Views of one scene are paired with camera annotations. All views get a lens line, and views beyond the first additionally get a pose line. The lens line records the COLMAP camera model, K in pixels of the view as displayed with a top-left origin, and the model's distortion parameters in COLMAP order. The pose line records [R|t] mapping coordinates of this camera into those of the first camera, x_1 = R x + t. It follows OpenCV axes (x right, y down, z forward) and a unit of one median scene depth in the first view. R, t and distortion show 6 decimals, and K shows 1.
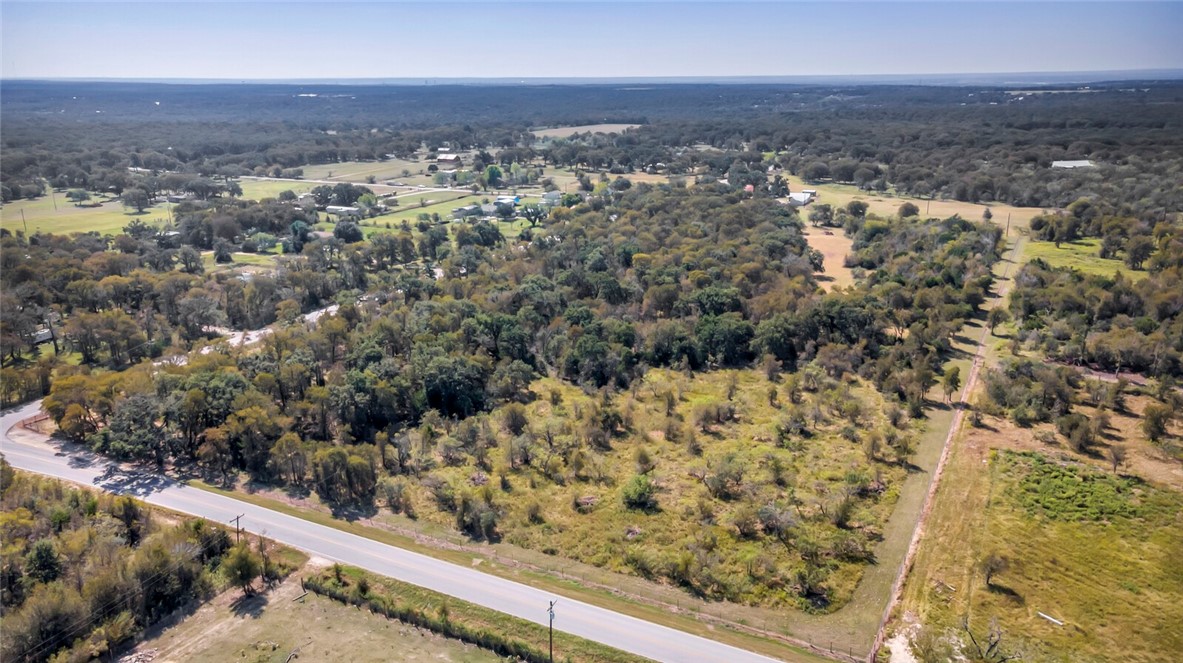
lens RADIAL K [[858.1, 0, 599.0], [0, 858.1, 357.4], [0, 0, 1]] dist [0.037357, 0.001731]
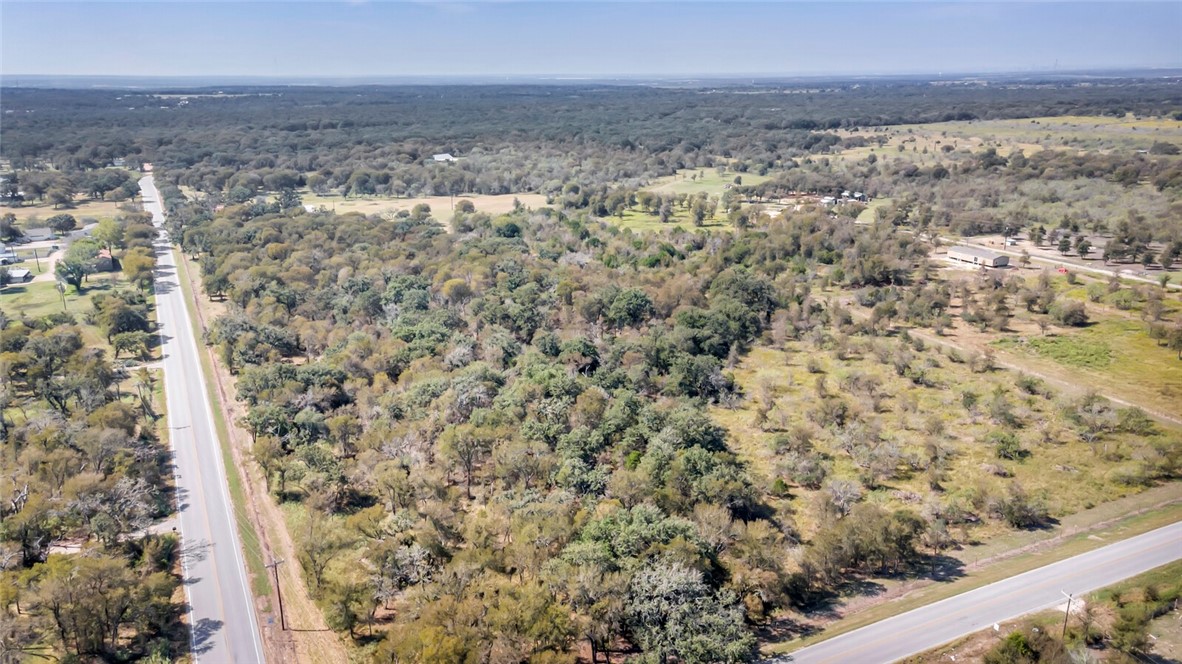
lens RADIAL K [[871.9, 0, 594.5], [0, 871.9, 332.3], [0, 0, 1]] dist [0.009256, 0.056030]
pose [[0.598218, -0.227990, 0.768216, -0.863760], [0.253523, 0.963276, 0.088458, -0.171026], [-0.760172, 0.141843, 0.634050, 0.509440]]
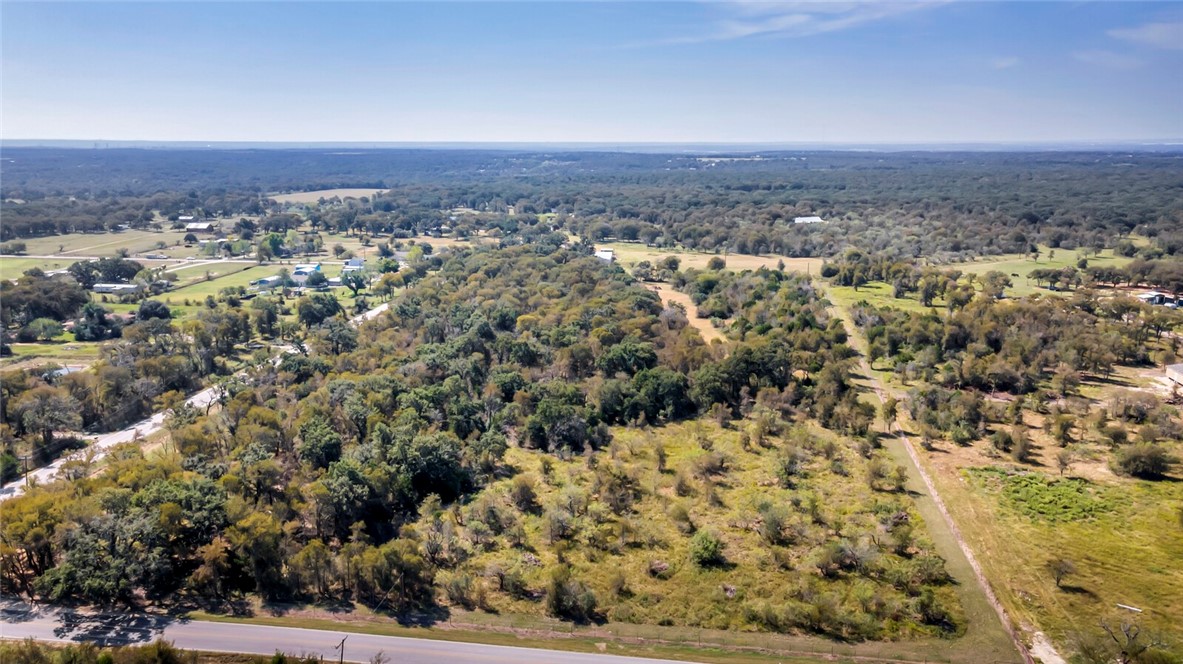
lens RADIAL K [[872.7, 0, 595.0], [0, 872.7, 332.3], [0, 0, 1]] dist [0.009256, 0.056030]
pose [[0.948388, -0.062748, 0.310841, -0.287375], [0.093705, 0.991907, -0.085668, -0.013218], [-0.302950, 0.110374, 0.946593, 0.046004]]
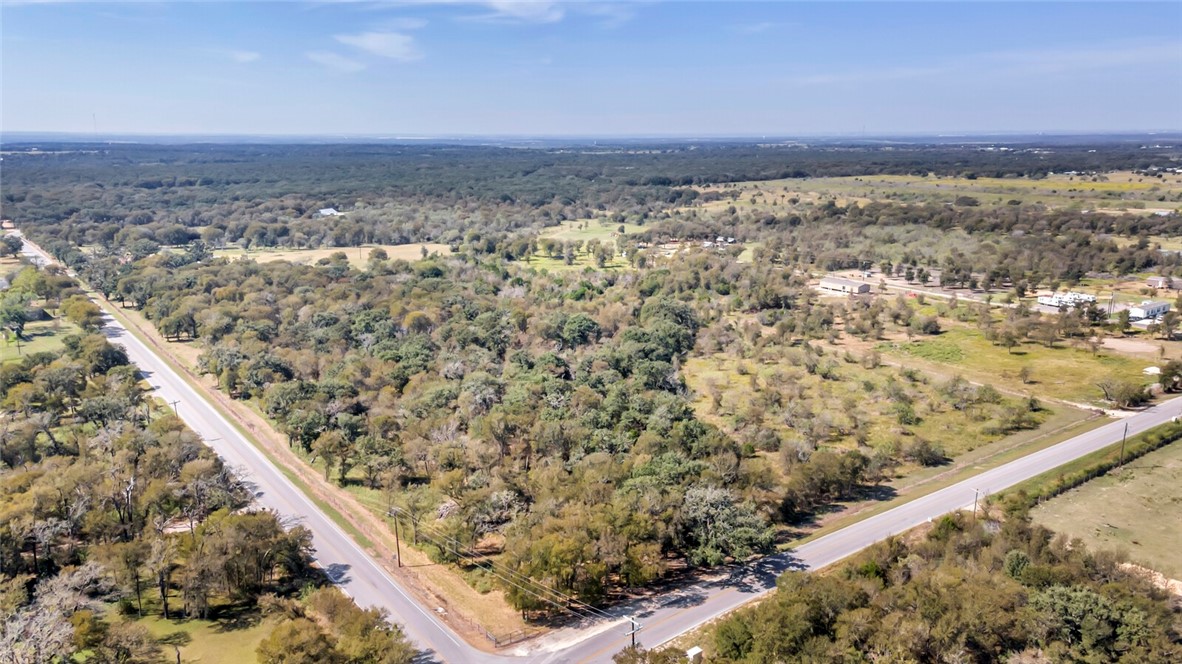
lens RADIAL K [[871.9, 0, 594.5], [0, 871.9, 332.3], [0, 0, 1]] dist [0.009256, 0.056030]
pose [[0.448447, -0.194346, 0.872425, -1.120118], [0.276006, 0.958482, 0.071643, -0.174496], [-0.850127, 0.208667, 0.483469, 0.540333]]
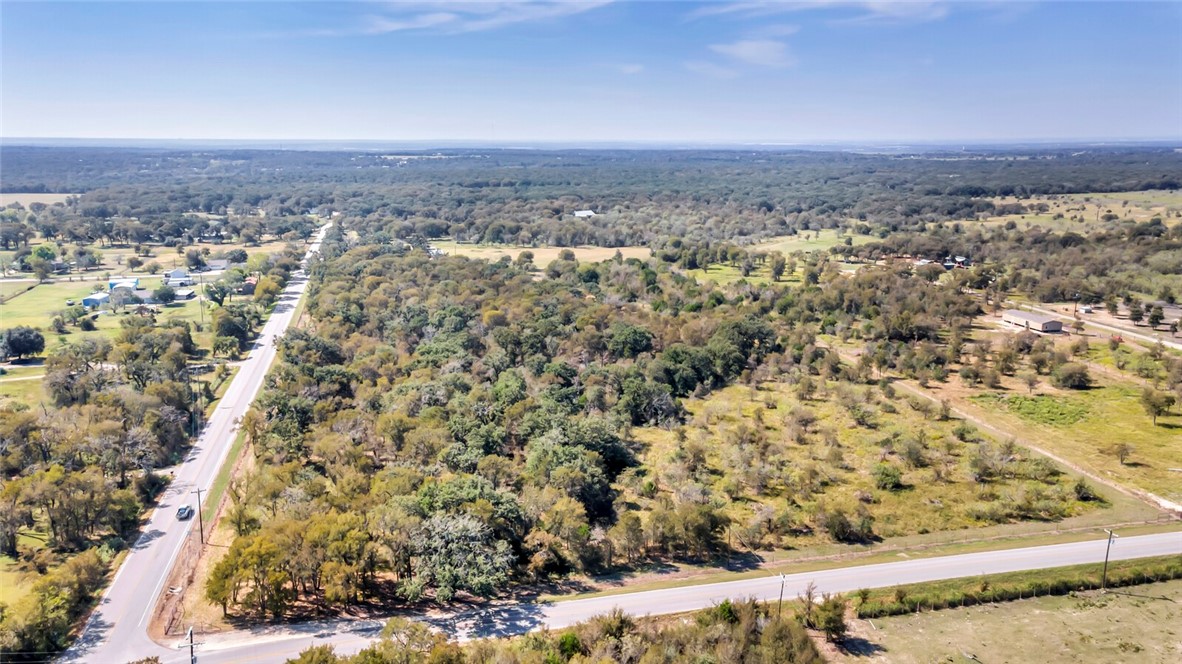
lens RADIAL K [[871.9, 0, 594.5], [0, 871.9, 332.3], [0, 0, 1]] dist [0.009256, 0.056030]
pose [[0.764358, -0.134832, 0.630537, -0.777212], [0.196674, 0.980045, -0.028845, -0.066695], [-0.614065, 0.146058, 0.775623, 0.212703]]
